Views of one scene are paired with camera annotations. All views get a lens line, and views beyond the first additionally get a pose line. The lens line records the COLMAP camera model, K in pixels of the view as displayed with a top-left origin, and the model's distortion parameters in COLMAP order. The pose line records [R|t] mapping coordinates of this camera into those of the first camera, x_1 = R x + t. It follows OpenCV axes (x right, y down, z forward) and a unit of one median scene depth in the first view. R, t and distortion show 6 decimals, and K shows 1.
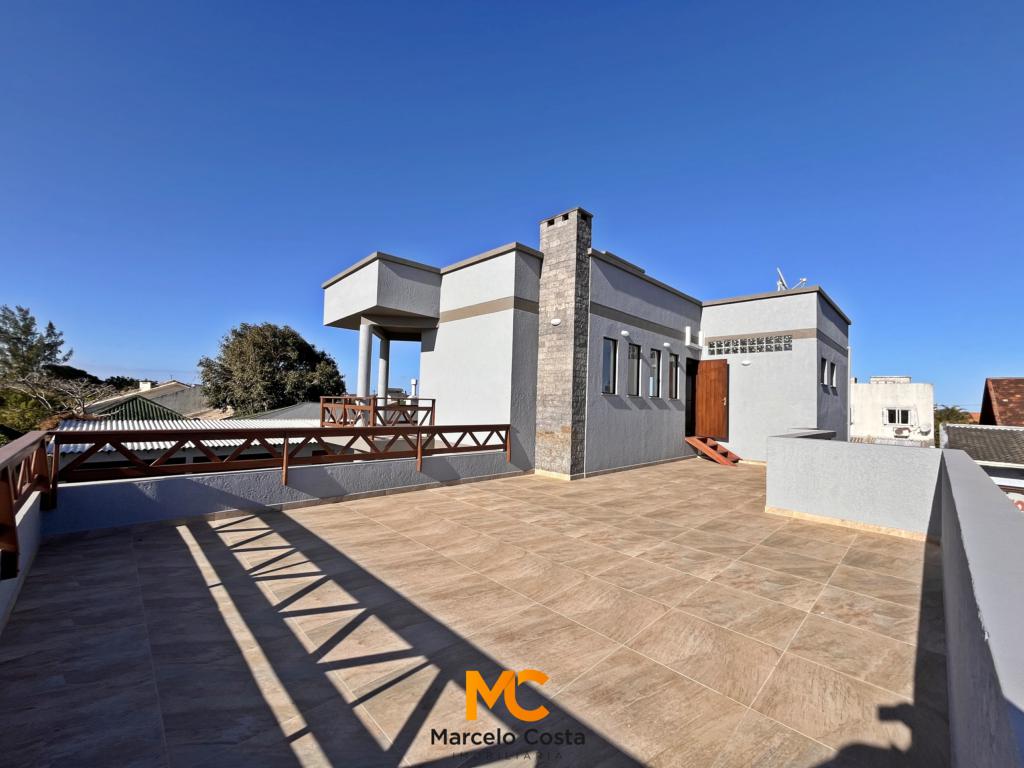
lens RADIAL K [[411.9, 0, 509.0], [0, 411.9, 382.3], [0, 0, 1]] dist [-0.002650, -0.000193]
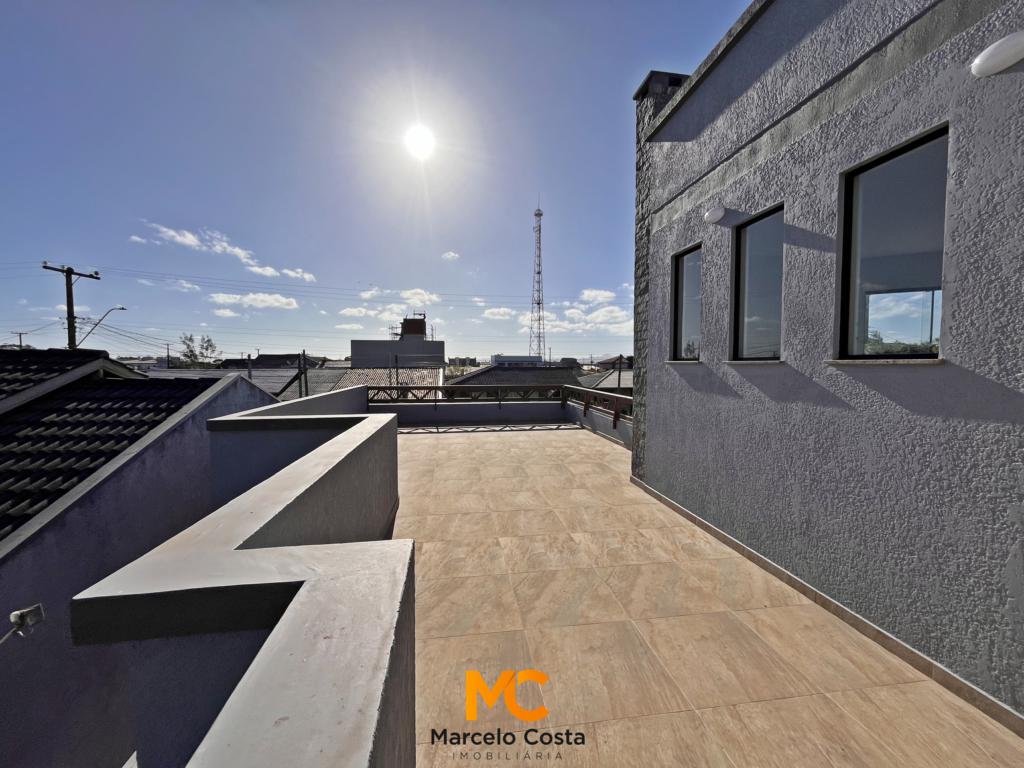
lens RADIAL K [[411.9, 0, 509.0], [0, 411.9, 382.3], [0, 0, 1]] dist [-0.002650, -0.000193]
pose [[-0.585901, 0.005641, -0.810363, 0.517891], [0.018461, 0.999809, -0.006388, 0.026029], [0.810172, -0.018703, -0.585893, 0.636164]]
